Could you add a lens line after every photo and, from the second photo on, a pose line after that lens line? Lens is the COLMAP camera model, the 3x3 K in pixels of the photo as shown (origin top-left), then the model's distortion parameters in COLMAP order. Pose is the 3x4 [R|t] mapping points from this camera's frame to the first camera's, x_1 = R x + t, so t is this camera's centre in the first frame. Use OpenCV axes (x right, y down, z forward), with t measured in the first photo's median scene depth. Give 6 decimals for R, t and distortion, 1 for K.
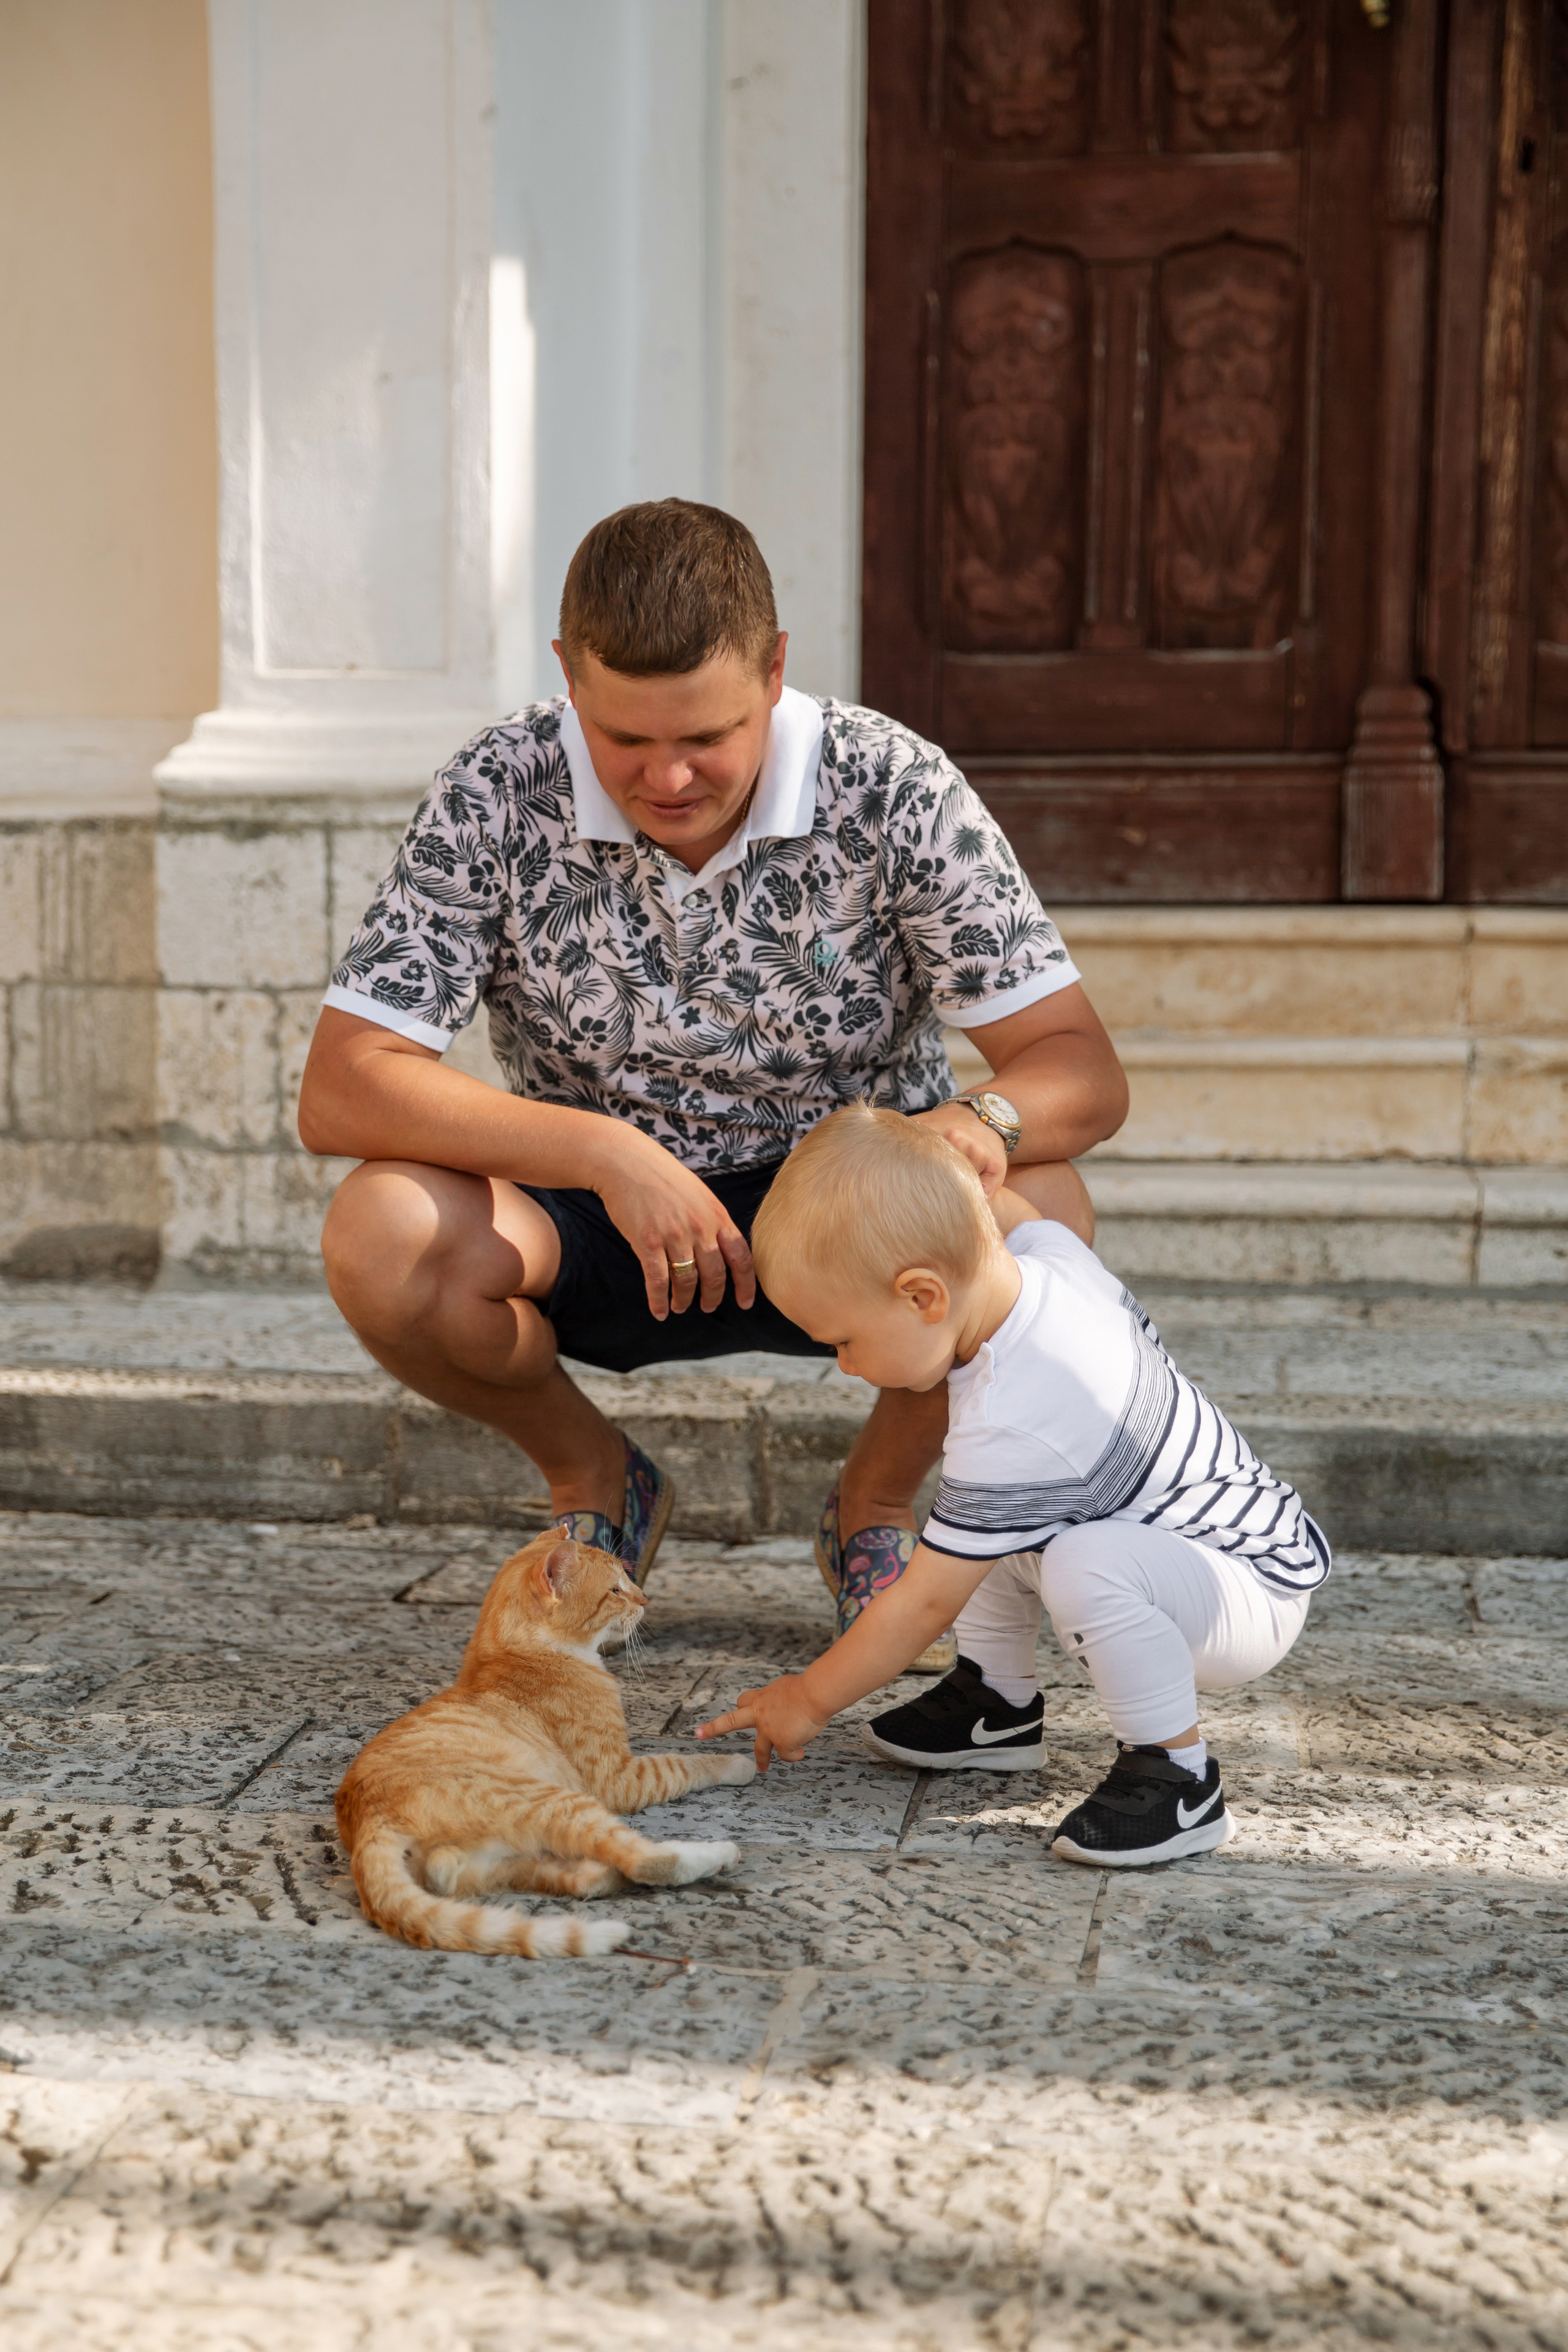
lens RADIAL K [[3600.4, 0, 784.0], [0, 3600.4, 1176.0], [0, 0, 1]] dist [0.107202, 0.057499]
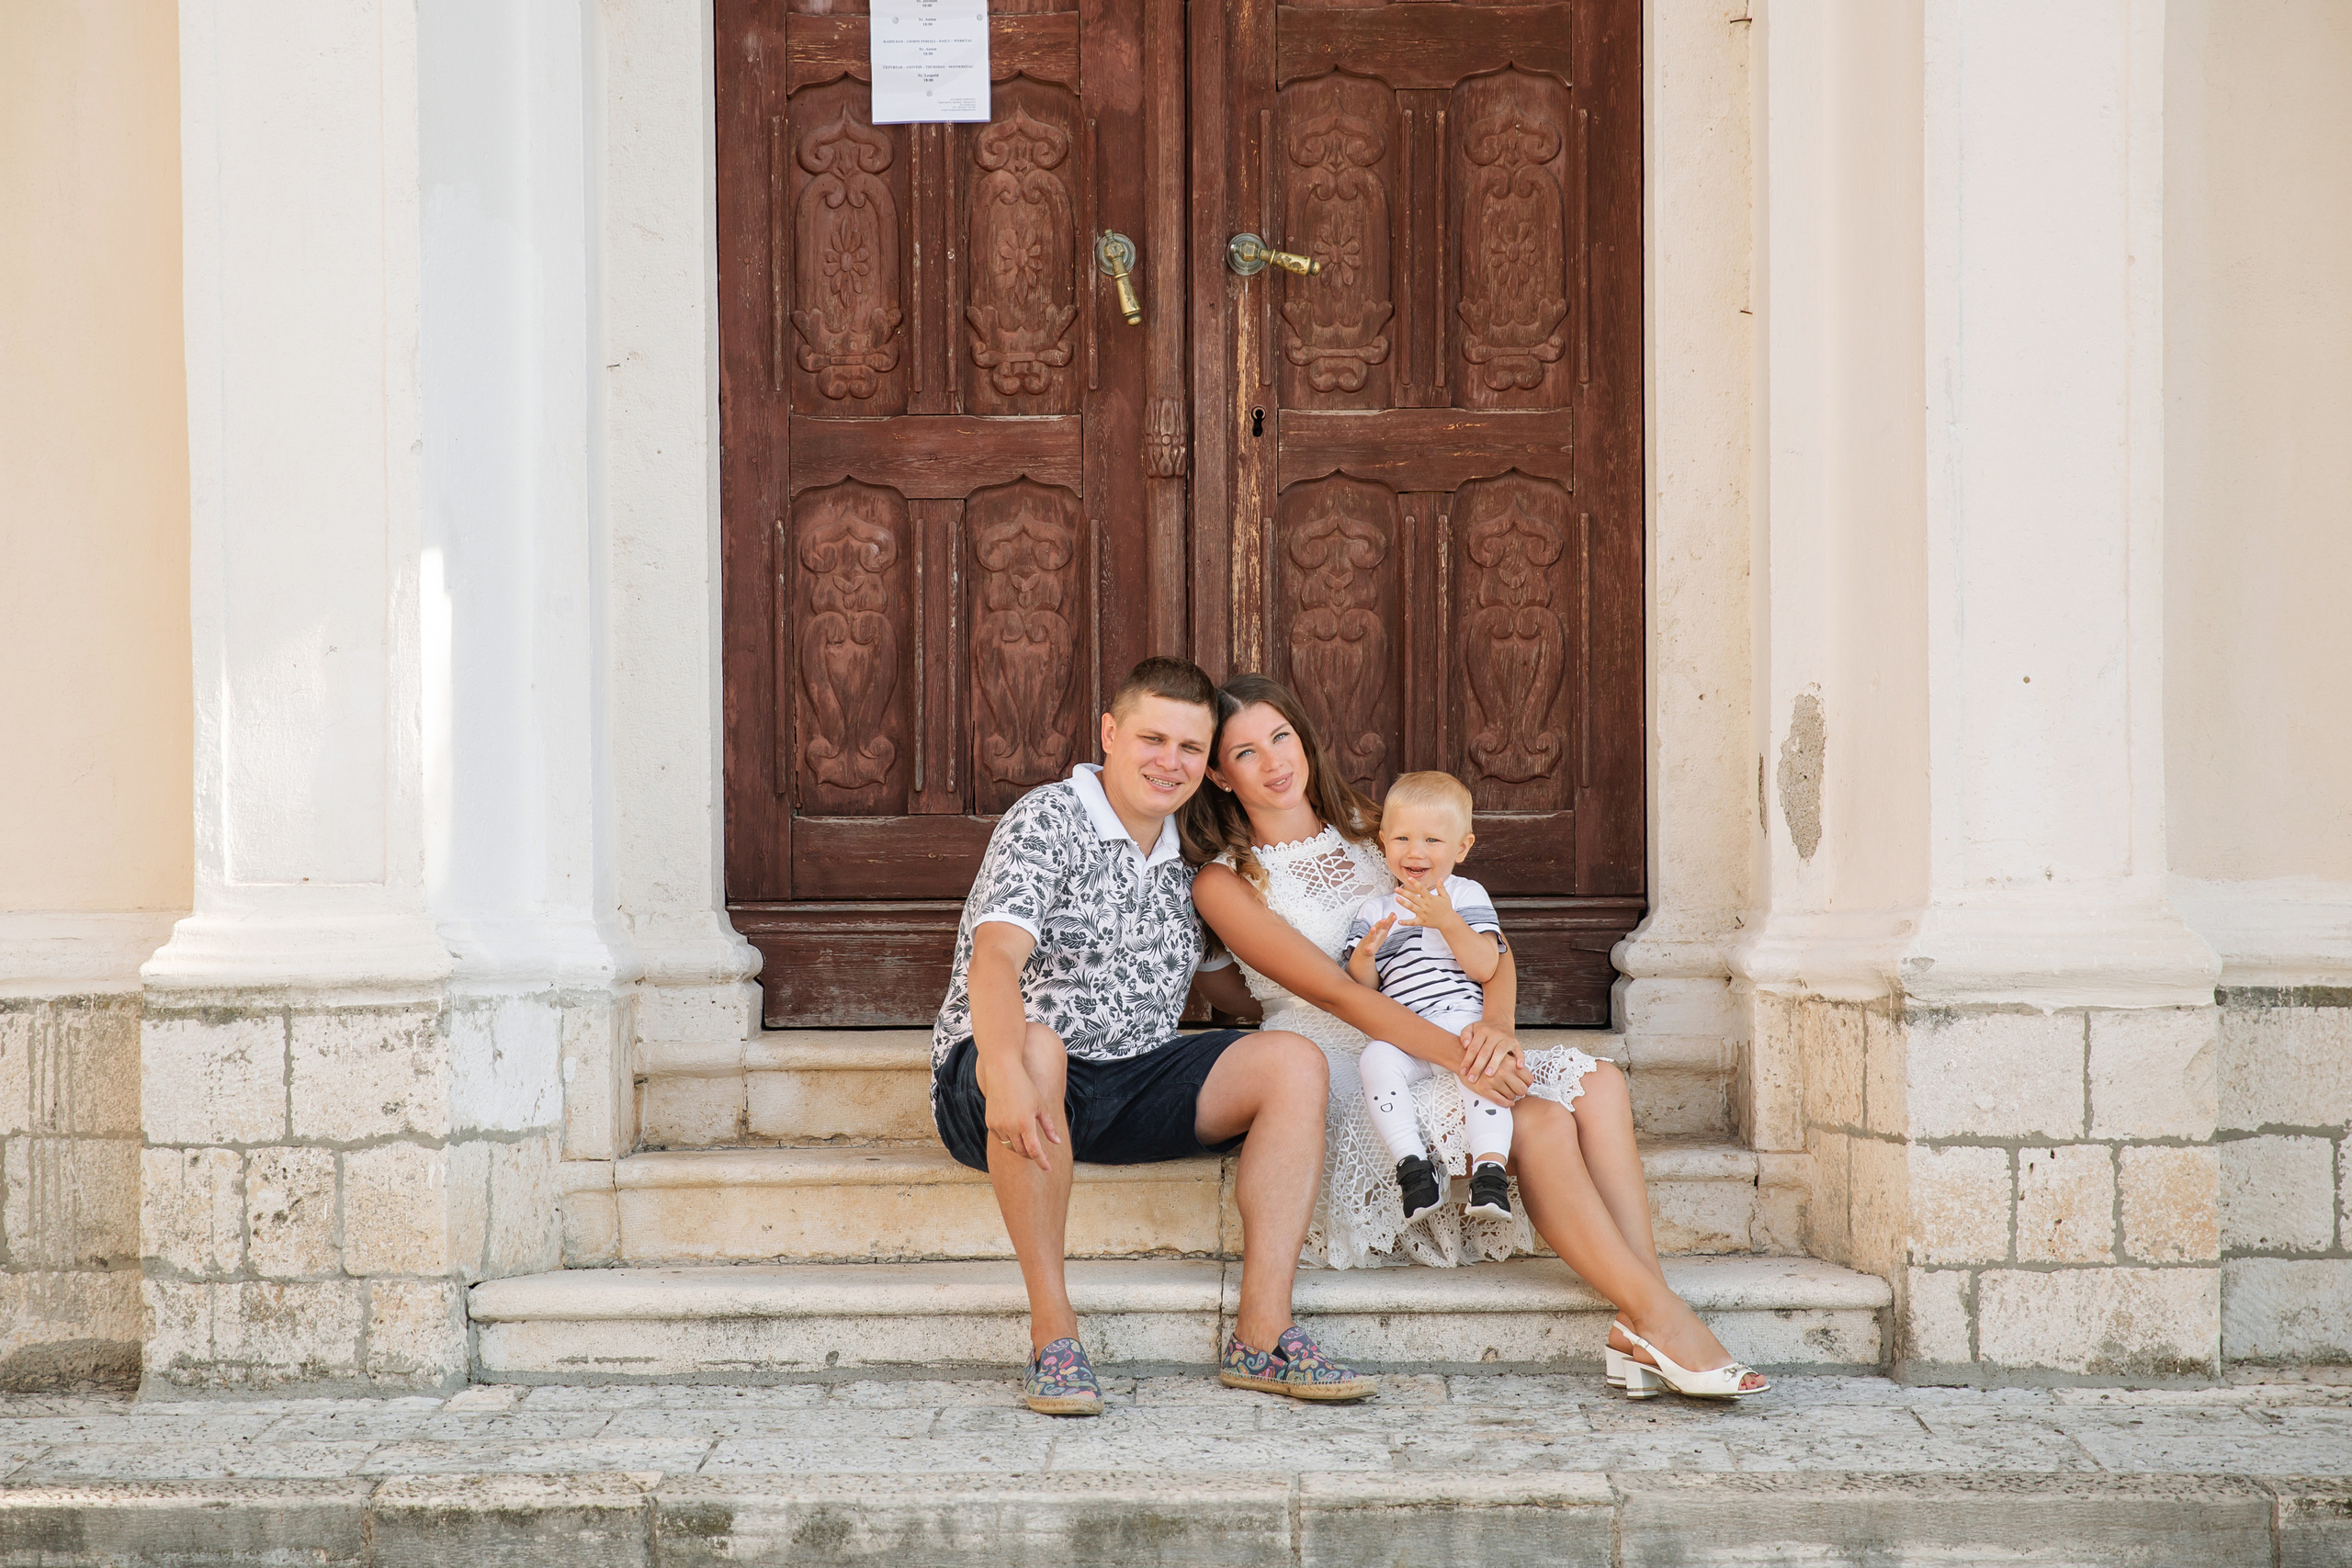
lens RADIAL K [[4676.5, 0, 1076.7], [0, 4676.5, 713.7], [0, 0, 1]] dist [0.232086, 0.083312]
pose [[0.995851, -0.017658, 0.089272, -0.000716], [0.023692, 0.997472, -0.066989, -0.083663], [-0.087863, 0.068826, 0.993752, -0.611527]]
